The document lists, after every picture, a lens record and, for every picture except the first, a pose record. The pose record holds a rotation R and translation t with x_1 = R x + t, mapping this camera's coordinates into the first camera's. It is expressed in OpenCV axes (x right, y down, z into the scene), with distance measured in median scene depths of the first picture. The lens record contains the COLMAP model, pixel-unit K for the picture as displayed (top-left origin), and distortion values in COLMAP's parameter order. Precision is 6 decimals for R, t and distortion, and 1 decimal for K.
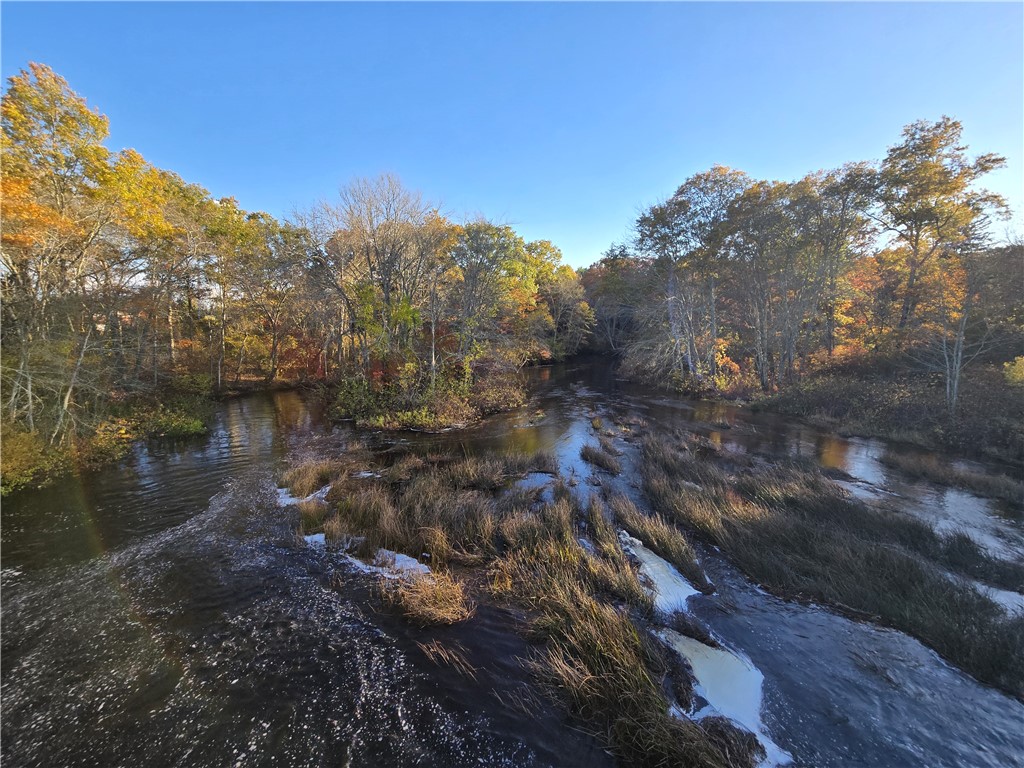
lens RADIAL K [[414.9, 0, 512.0], [0, 414.9, 377.8], [0, 0, 1]] dist [0.001434, 0.000132]
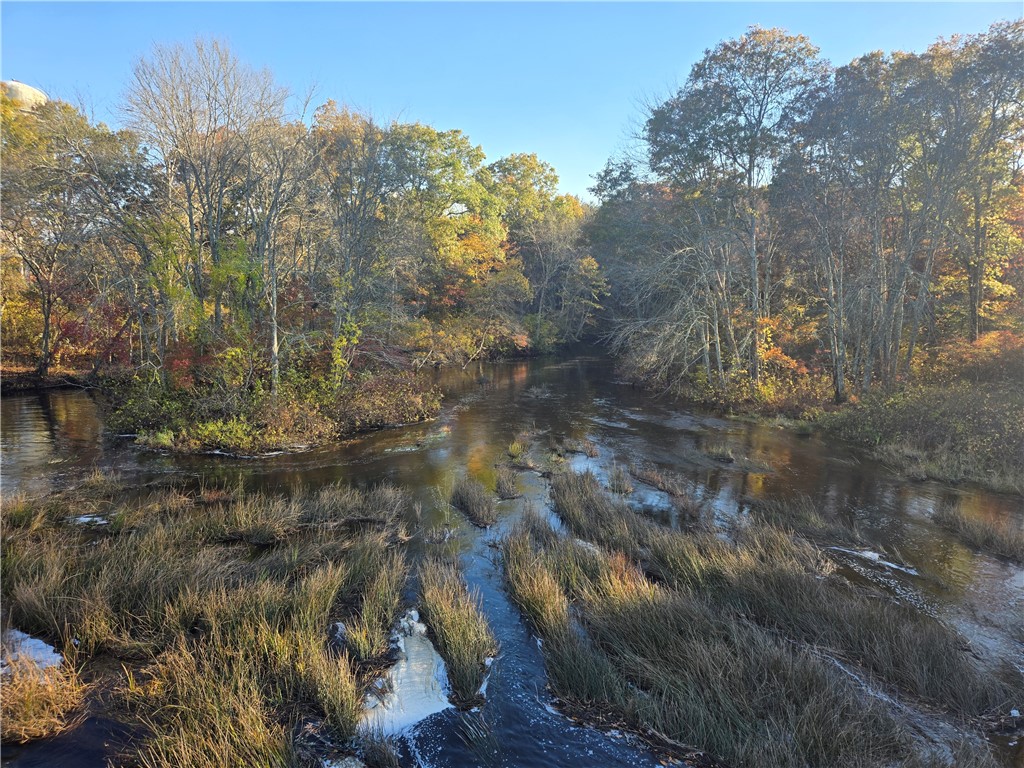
lens RADIAL K [[672.4, 0, 511.7], [0, 672.4, 392.9], [0, 0, 1]] dist [0.033370, -0.001811]
pose [[0.999154, 0.019493, -0.036223, 0.141949], [-0.018802, 0.999636, 0.019328, 0.003338], [0.036586, -0.018631, 0.999157, -0.006714]]
